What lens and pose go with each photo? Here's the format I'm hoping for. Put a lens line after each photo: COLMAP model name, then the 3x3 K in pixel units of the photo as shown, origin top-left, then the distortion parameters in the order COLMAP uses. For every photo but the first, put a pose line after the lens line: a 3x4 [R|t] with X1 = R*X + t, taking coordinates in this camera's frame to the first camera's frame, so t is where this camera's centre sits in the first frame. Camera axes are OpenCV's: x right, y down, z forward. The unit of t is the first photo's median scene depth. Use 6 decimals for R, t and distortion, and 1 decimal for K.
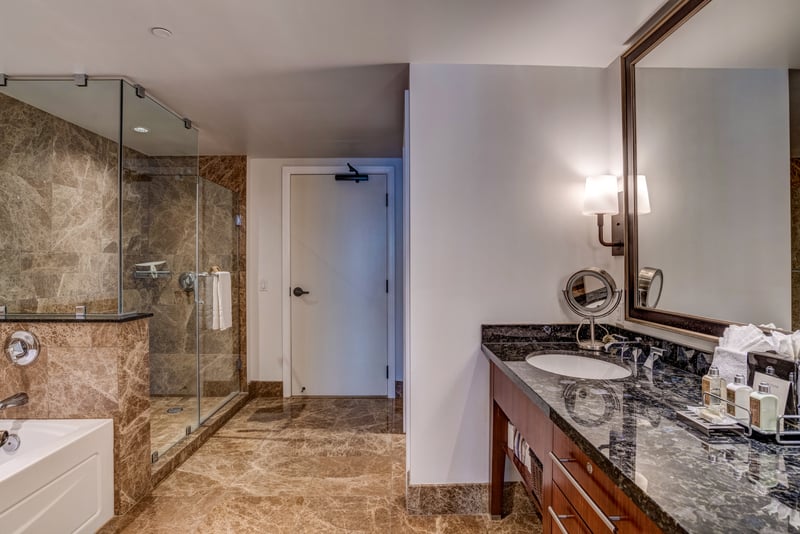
lens RADIAL K [[414.0, 0, 398.5], [0, 414.0, 263.6], [0, 0, 1]] dist [-0.044571, 0.016769]
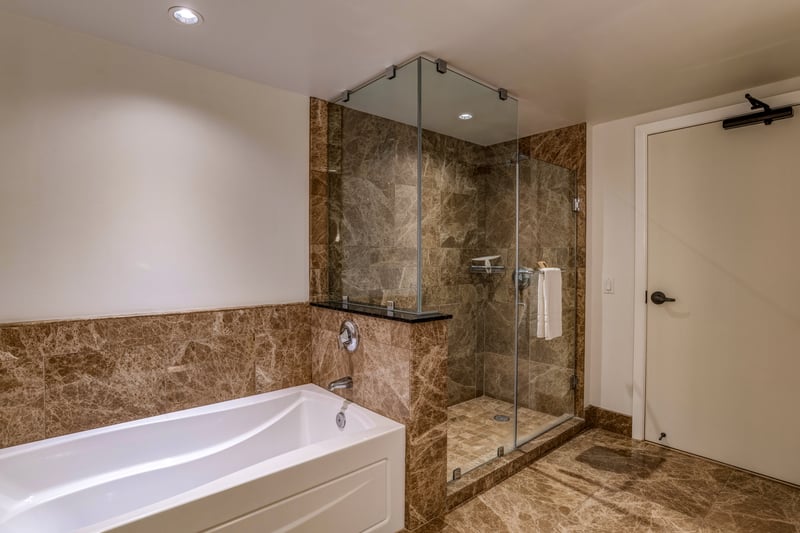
lens RADIAL K [[414.0, 0, 400.8], [0, 414.0, 265.3], [0, 0, 1]] dist [-0.044571, 0.016769]
pose [[0.653952, 0.014194, -0.756403, -0.002412], [-0.000944, 0.999839, 0.017946, -0.000418], [0.756535, -0.011022, 0.653860, 0.206058]]
